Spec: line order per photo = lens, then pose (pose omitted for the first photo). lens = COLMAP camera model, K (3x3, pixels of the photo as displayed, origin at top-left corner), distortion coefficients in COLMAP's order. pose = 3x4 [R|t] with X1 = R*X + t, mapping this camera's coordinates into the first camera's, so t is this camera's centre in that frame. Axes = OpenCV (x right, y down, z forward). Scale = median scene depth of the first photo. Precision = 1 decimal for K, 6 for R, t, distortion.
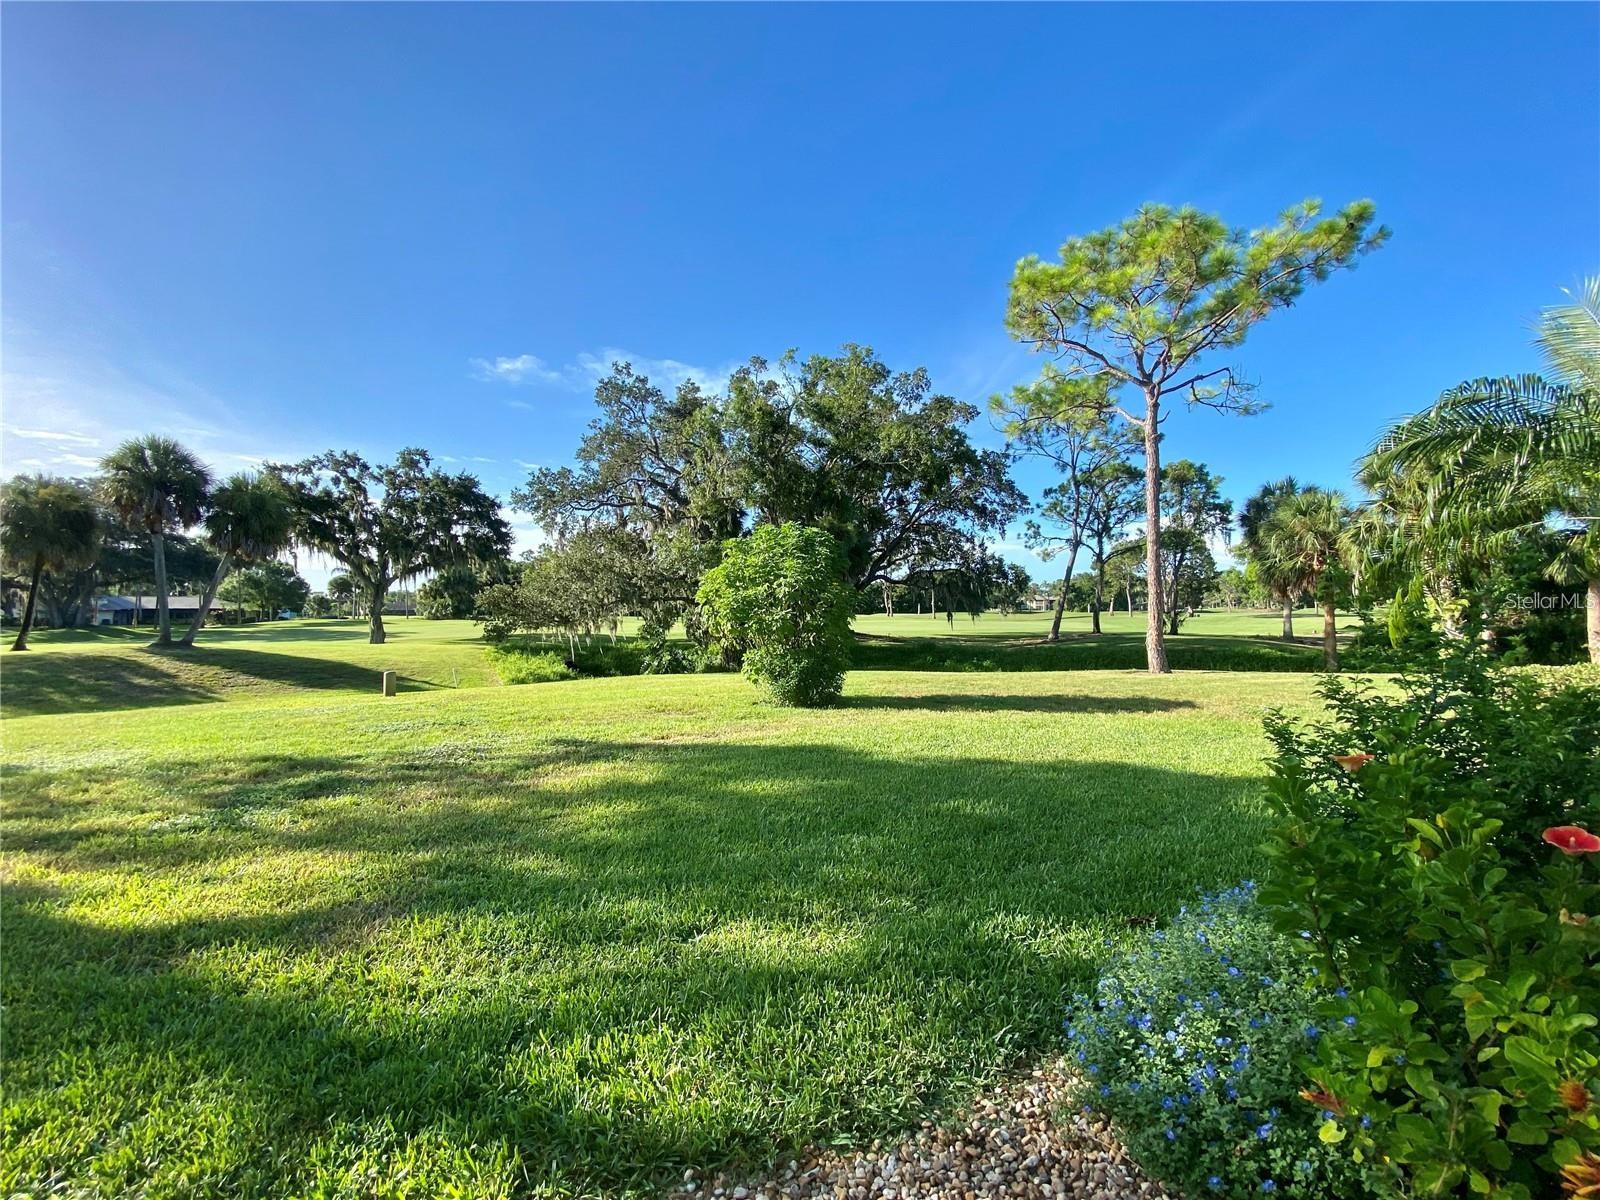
lens RADIAL K [[646.5, 0, 797.4], [0, 646.5, 600.4], [0, 0, 1]] dist [0.038199, -0.028363]
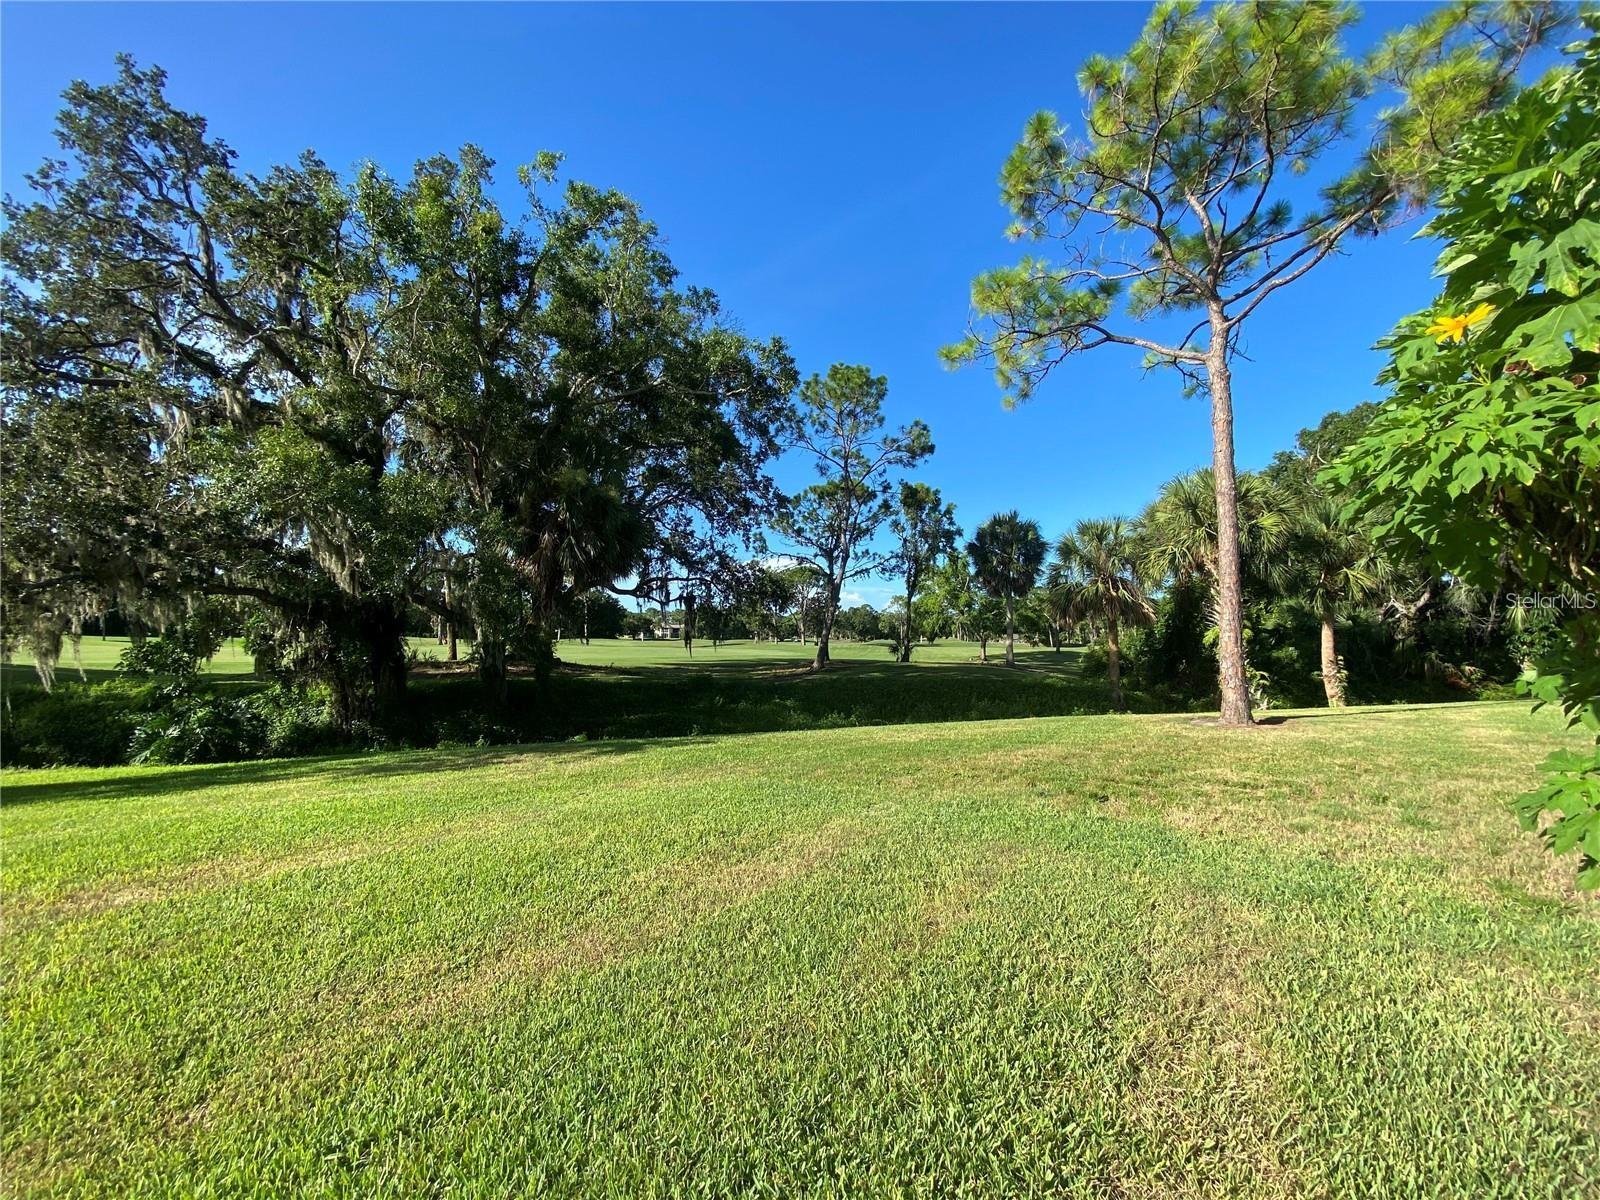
lens RADIAL K [[646.5, 0, 797.4], [0, 646.5, 600.4], [0, 0, 1]] dist [0.038199, -0.028363]
pose [[0.836421, 0.050232, 0.545780, -0.092922], [-0.027260, 0.998372, -0.050112, 0.015083], [-0.547409, 0.027037, 0.836429, 0.329293]]
